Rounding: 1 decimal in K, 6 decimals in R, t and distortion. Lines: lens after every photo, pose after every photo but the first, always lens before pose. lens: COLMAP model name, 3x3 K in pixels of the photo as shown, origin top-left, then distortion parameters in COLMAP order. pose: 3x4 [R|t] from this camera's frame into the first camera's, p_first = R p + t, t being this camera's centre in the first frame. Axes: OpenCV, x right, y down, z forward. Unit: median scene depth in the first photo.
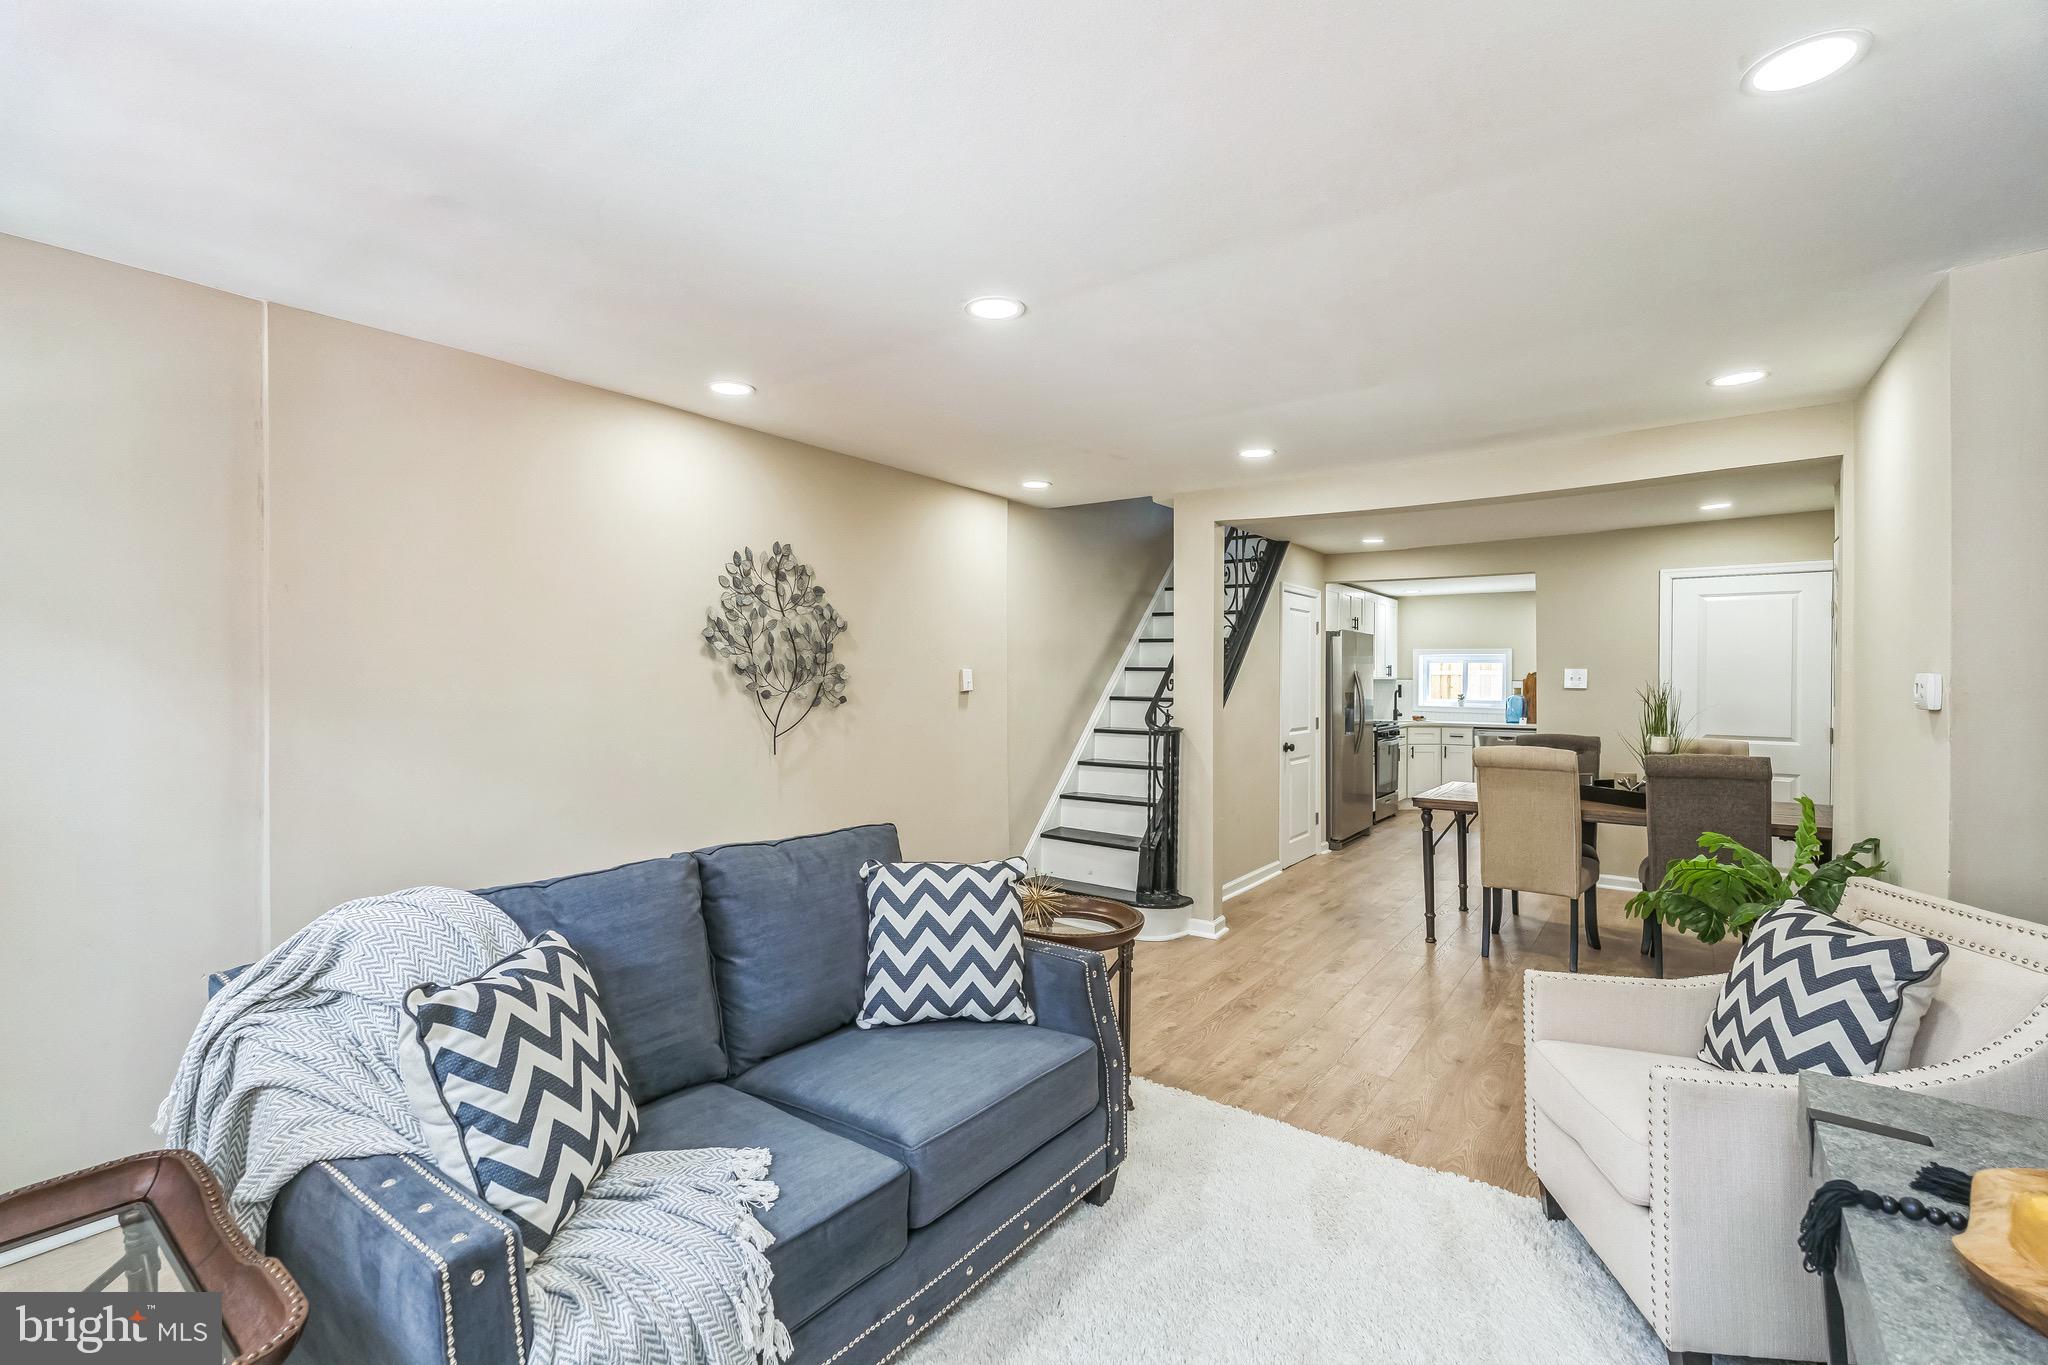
lens RADIAL K [[907.0, 0, 1018.1], [0, 907.0, 680.2], [0, 0, 1]] dist [-0.005603, 0.001476]
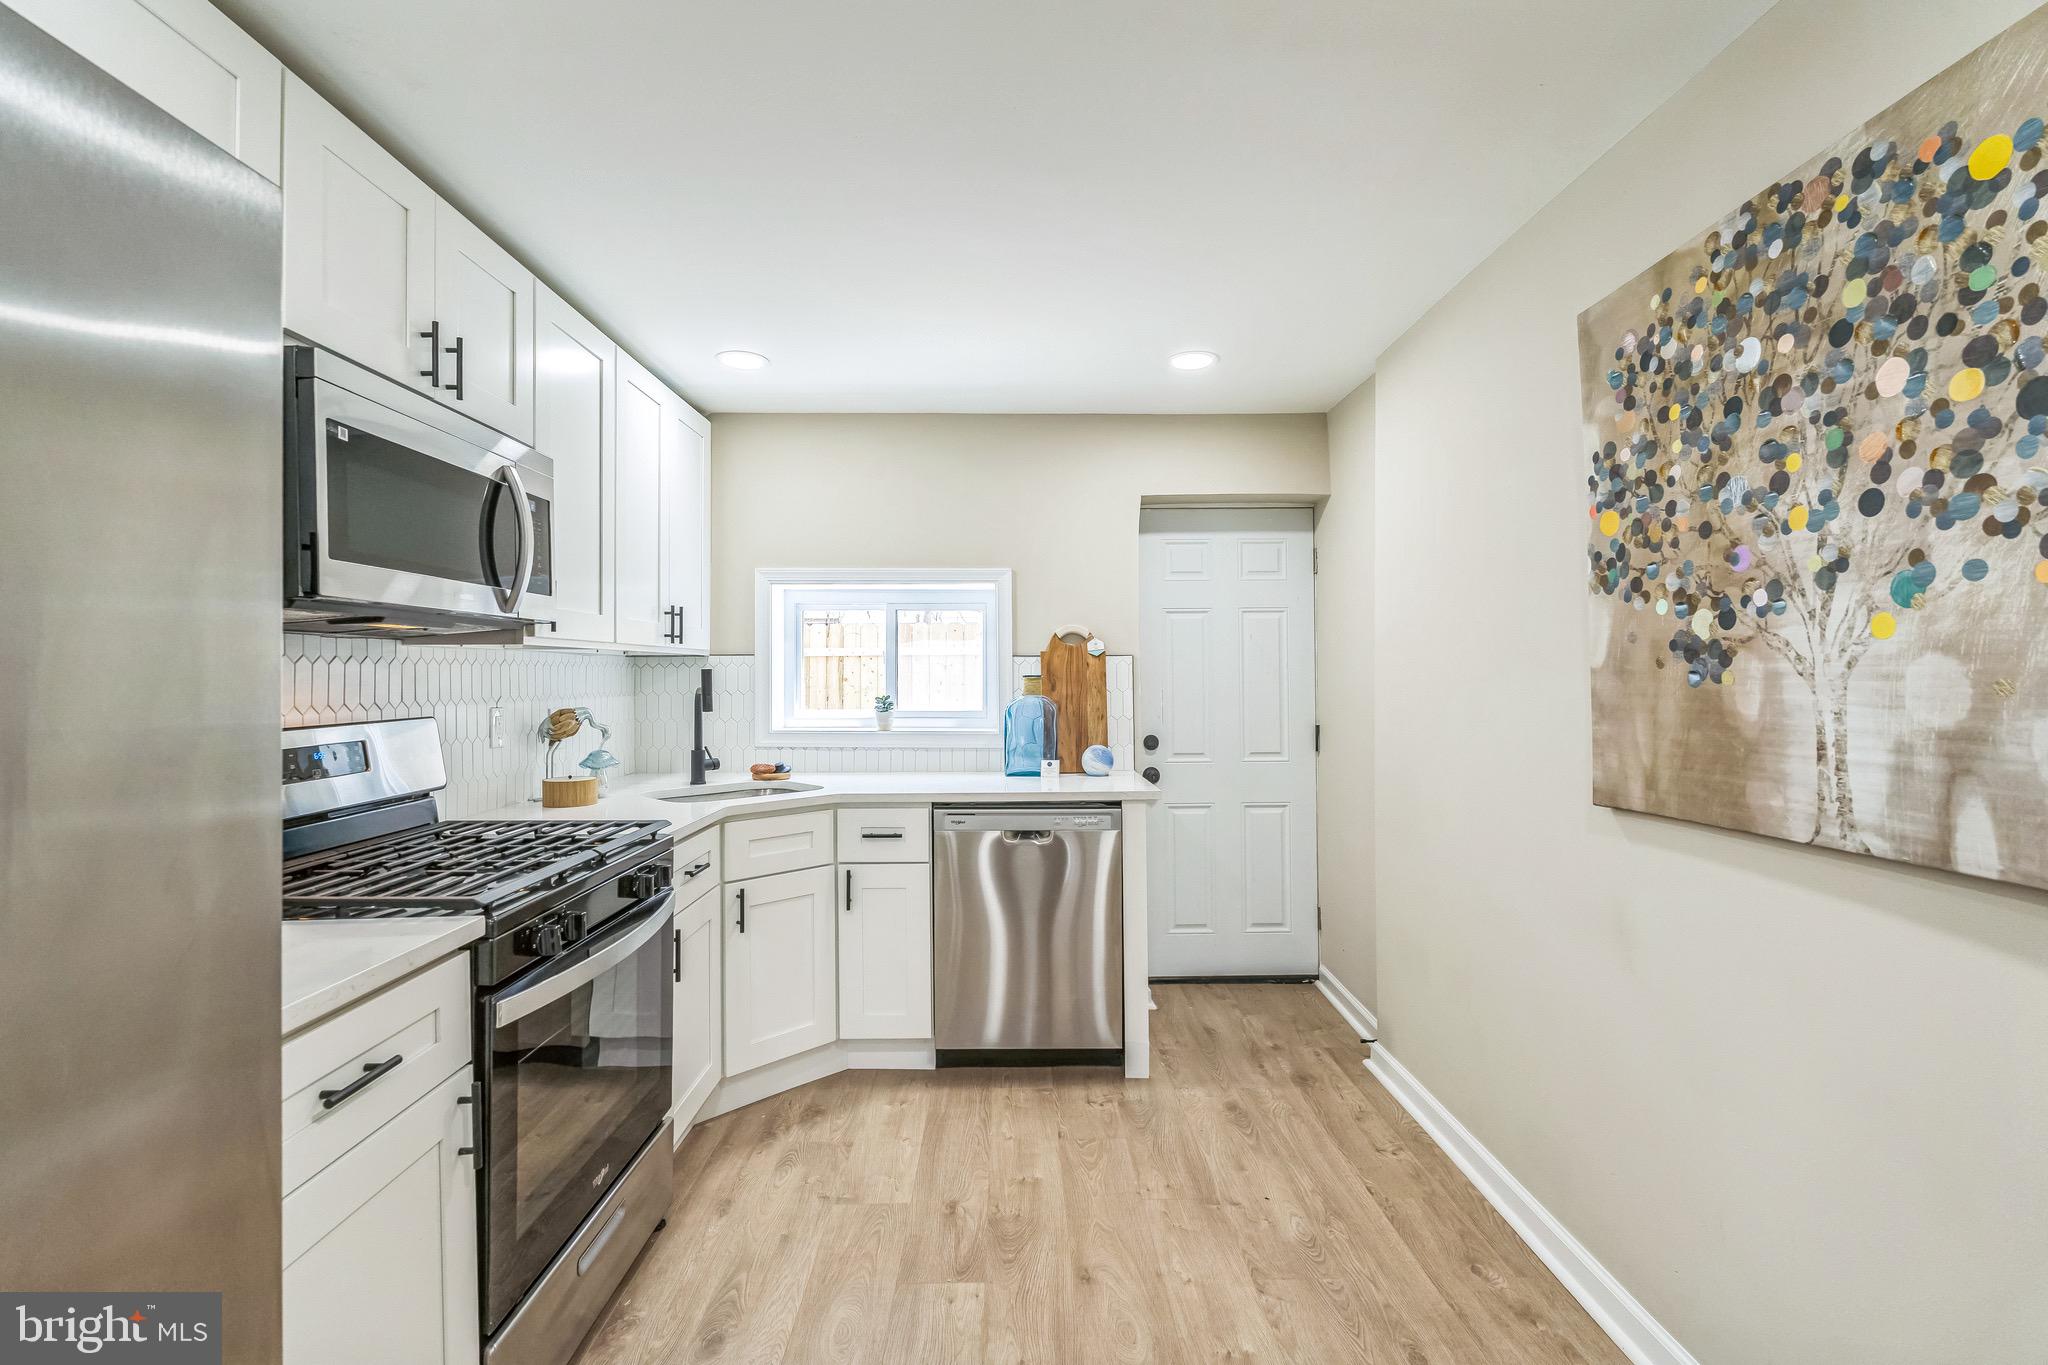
lens RADIAL K [[907.0, 0, 1015.1], [0, 907.0, 665.1], [0, 0, 1]] dist [-0.005603, 0.001476]
pose [[0.799140, -0.003518, 0.601135, 0.816647], [0.010039, 0.999922, -0.007495, 0.017219], [-0.601062, 0.012024, 0.799112, 1.767478]]
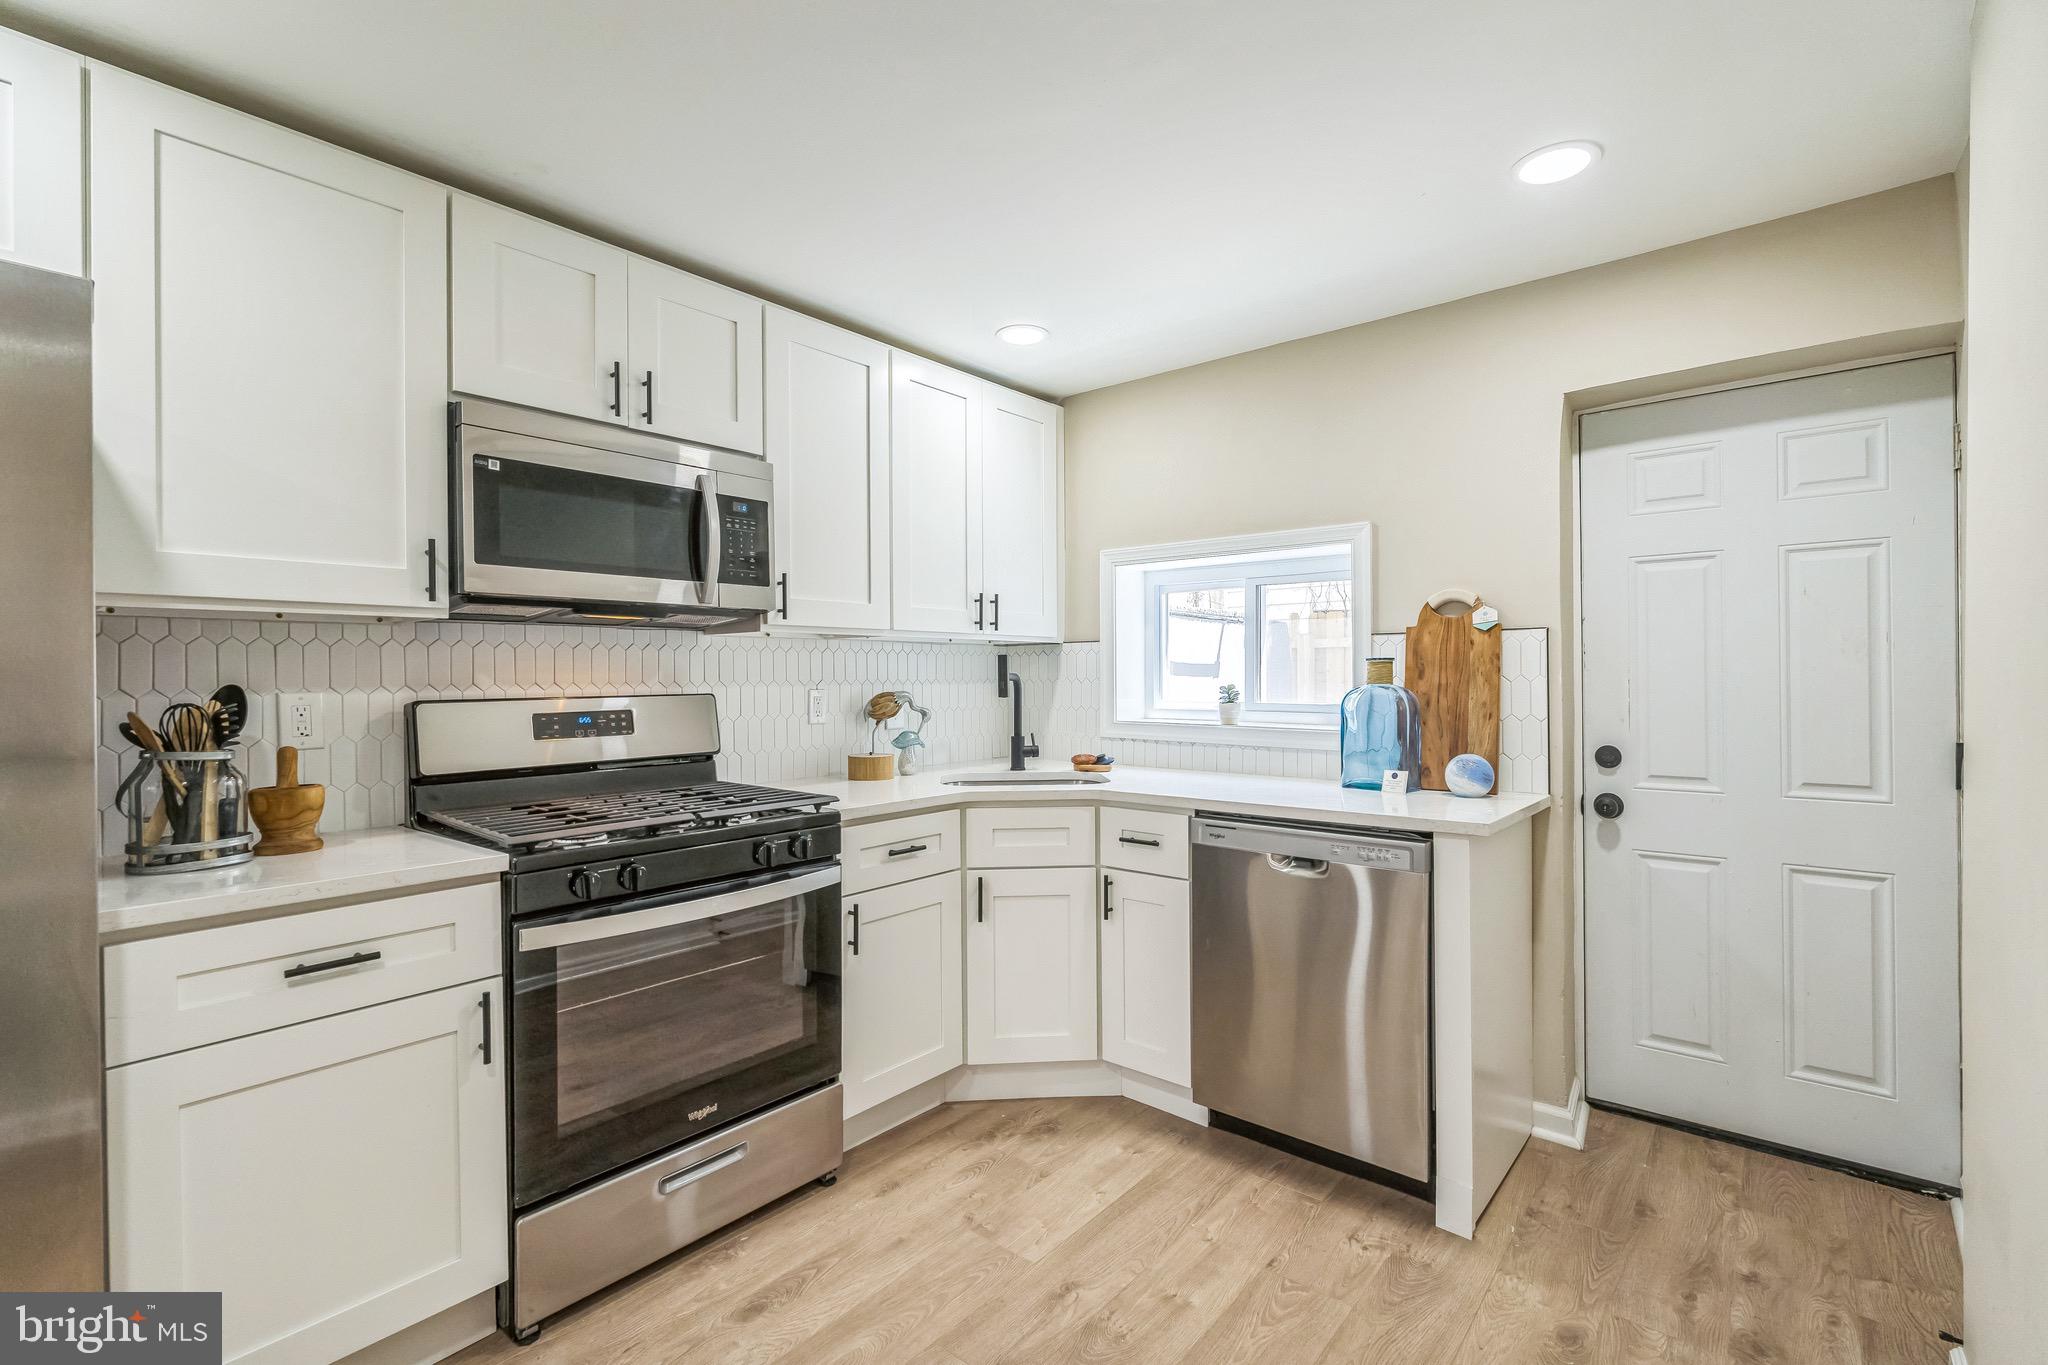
lens RADIAL K [[907.0, 0, 1021.8], [0, 907.0, 678.2], [0, 0, 1]] dist [-0.005603, 0.001476]
pose [[0.997693, -0.011654, -0.066880, 1.135595], [0.011738, 0.999931, 0.000871, 0.031621], [0.066865, -0.001654, 0.997761, 1.774639]]
